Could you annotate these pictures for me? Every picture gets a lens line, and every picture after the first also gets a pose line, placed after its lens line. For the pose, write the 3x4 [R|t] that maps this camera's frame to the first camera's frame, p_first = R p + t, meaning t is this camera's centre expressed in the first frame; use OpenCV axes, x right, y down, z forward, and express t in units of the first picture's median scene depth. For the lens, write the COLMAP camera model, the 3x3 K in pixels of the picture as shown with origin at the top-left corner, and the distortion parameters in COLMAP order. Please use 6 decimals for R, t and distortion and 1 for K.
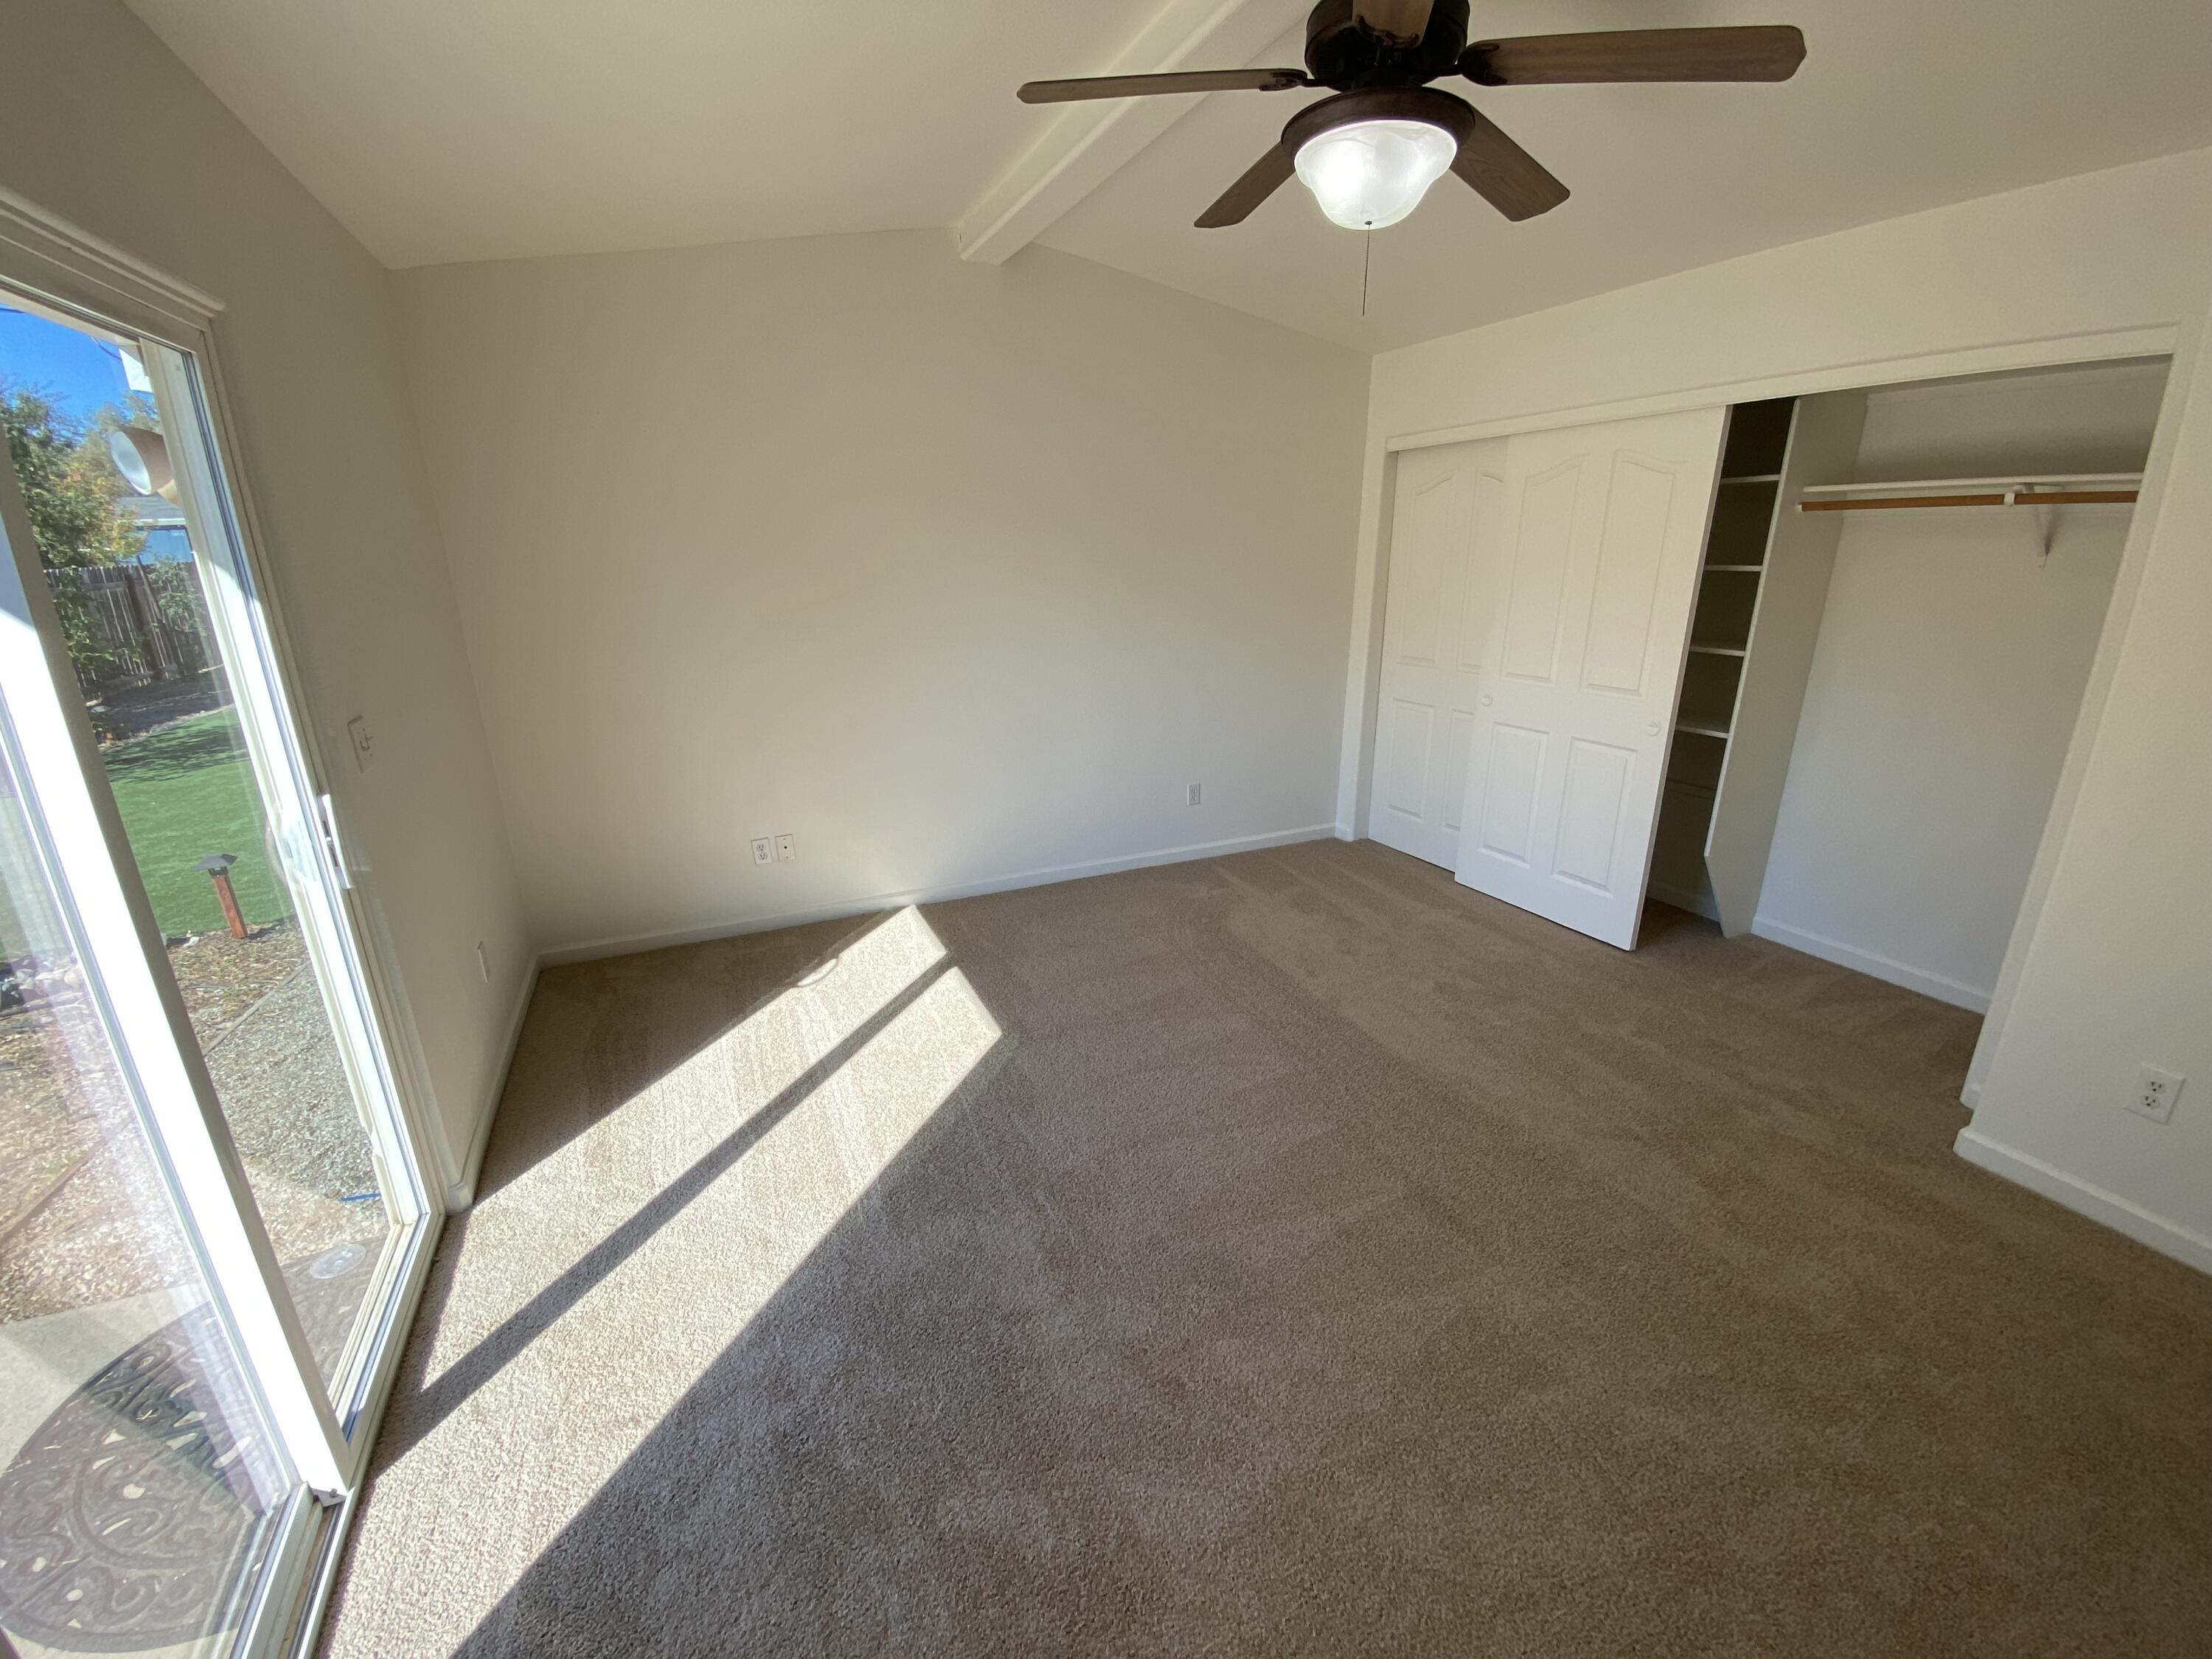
lens RADIAL K [[904.2, 0, 1106.0], [0, 904.2, 829.5], [0, 0, 1]] dist [-0.000902, -0.010138]
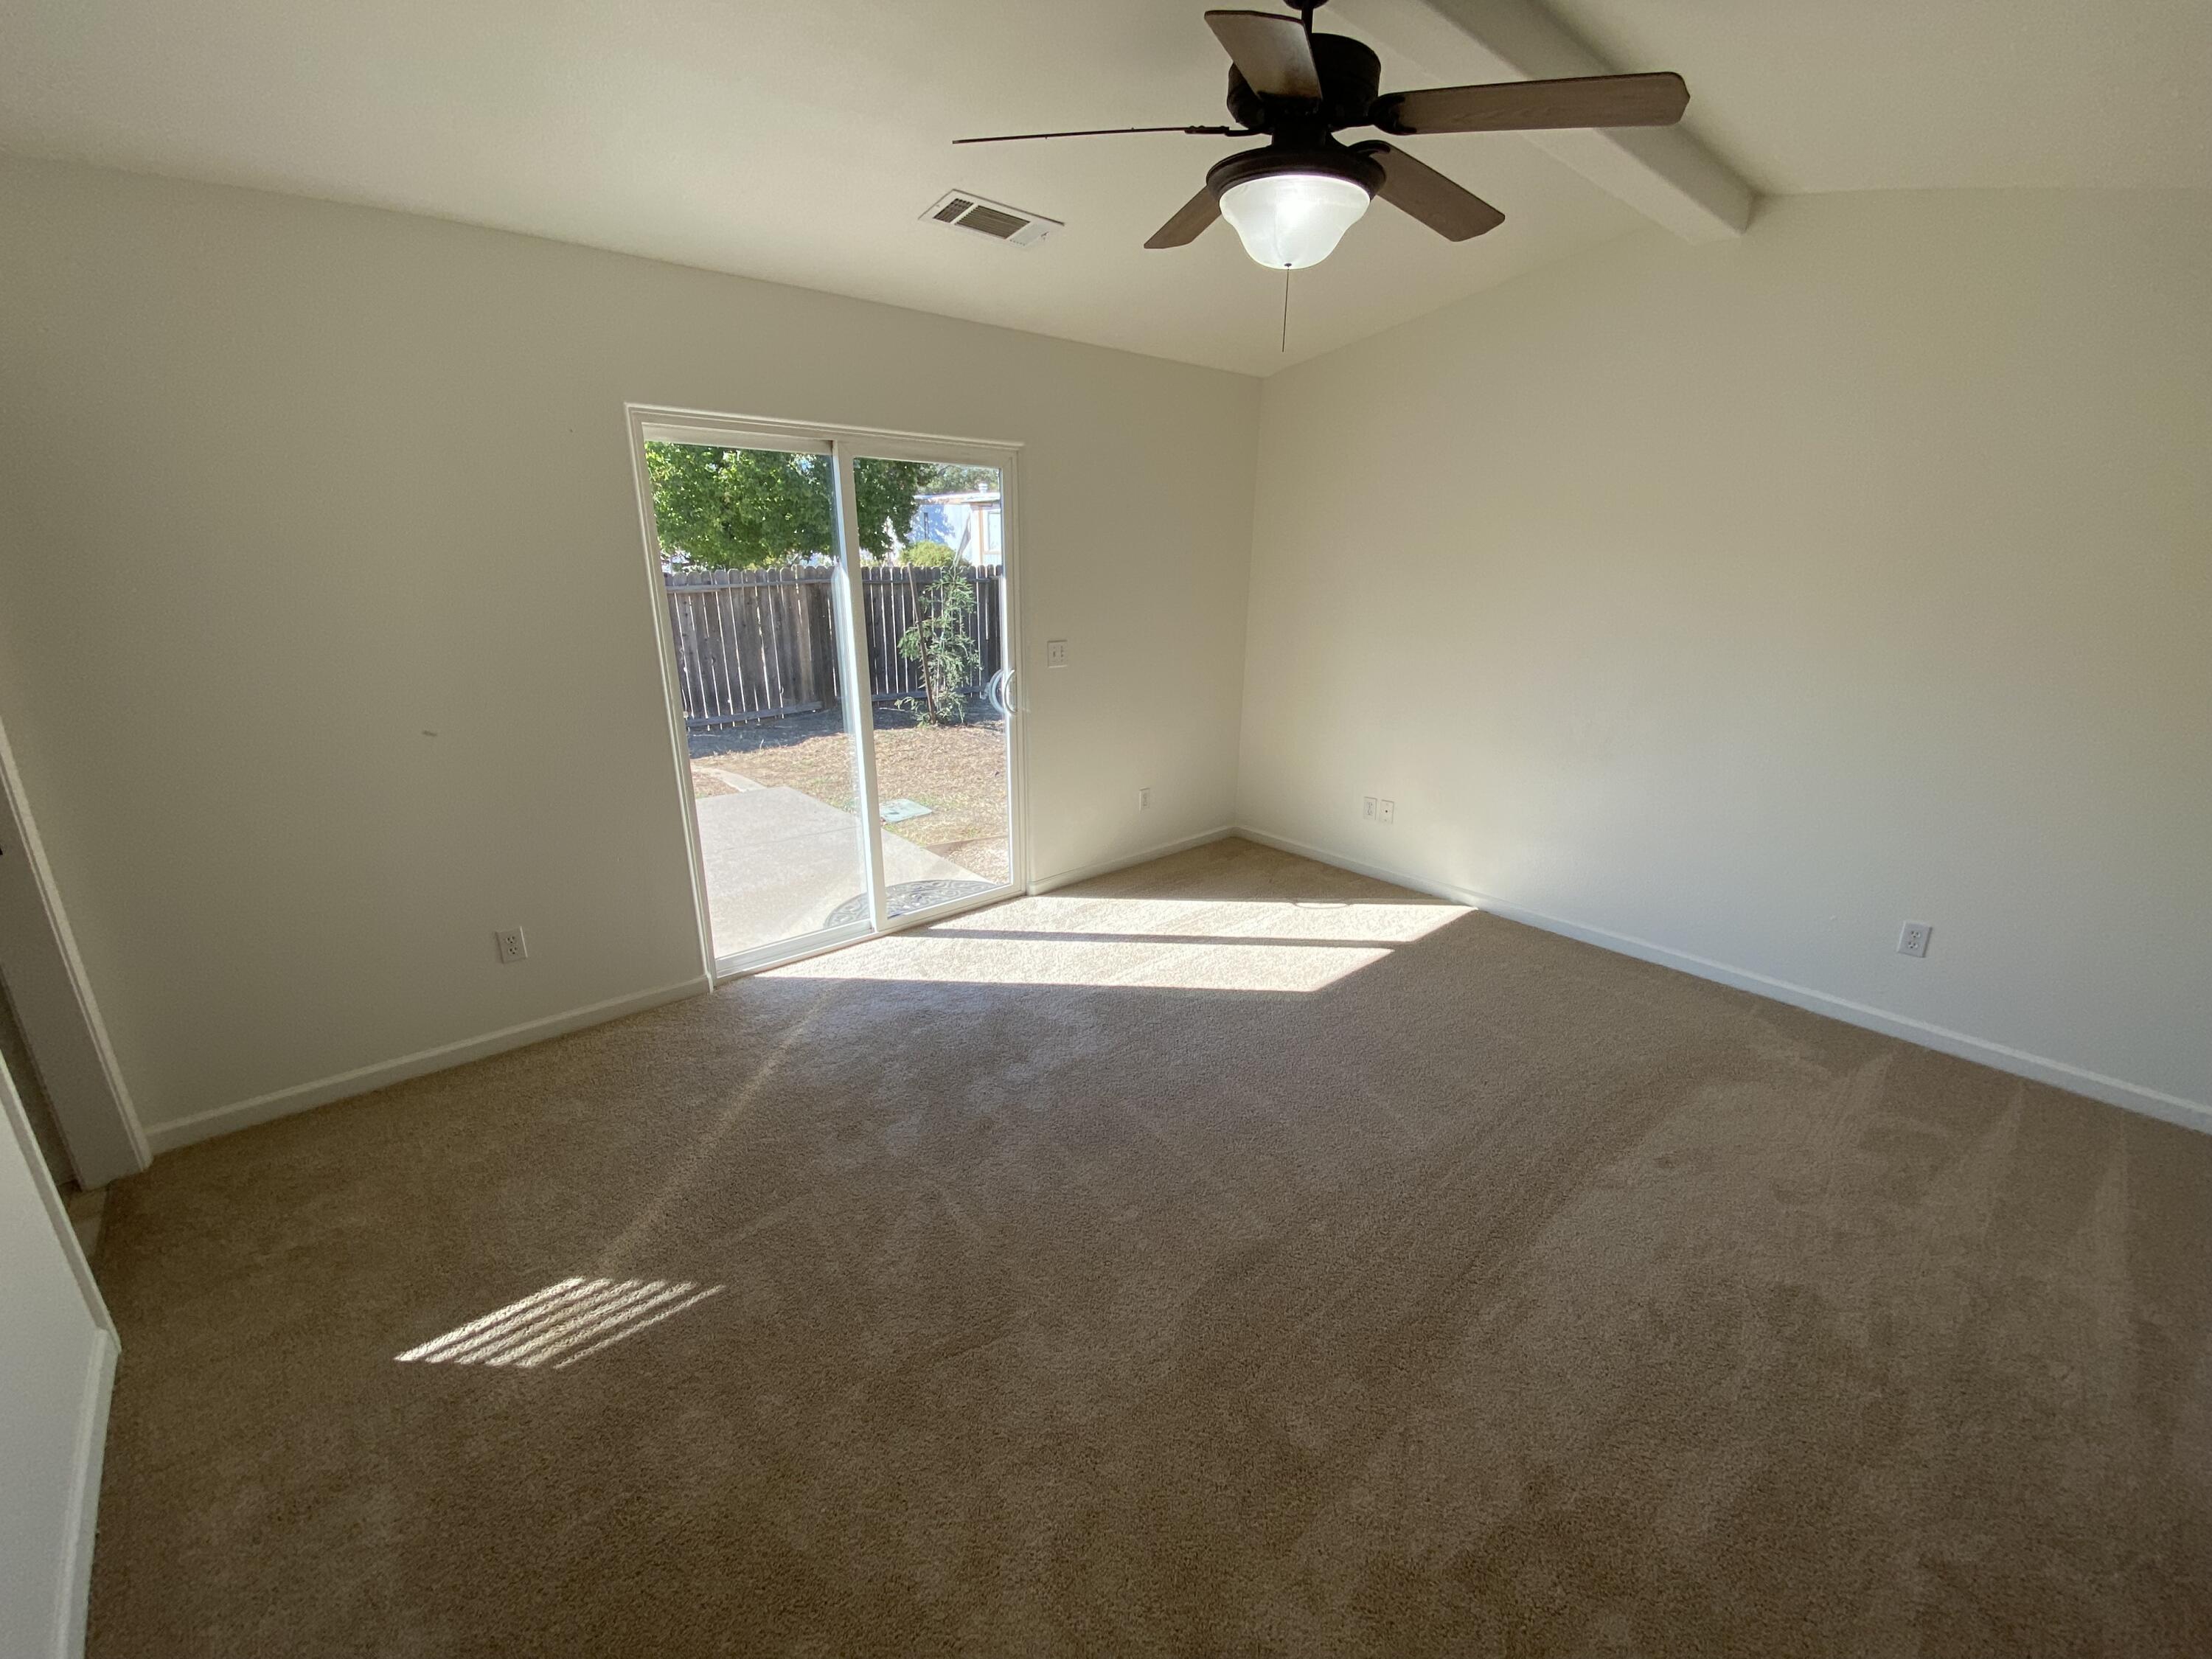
lens RADIAL K [[904.2, 0, 1106.0], [0, 904.2, 829.5], [0, 0, 1]] dist [-0.000902, -0.010138]
pose [[0.278529, 0.292805, -0.914706, 0.706290], [-0.295217, 0.932387, 0.208571, -0.108343], [0.913930, 0.211944, 0.346138, 0.292986]]
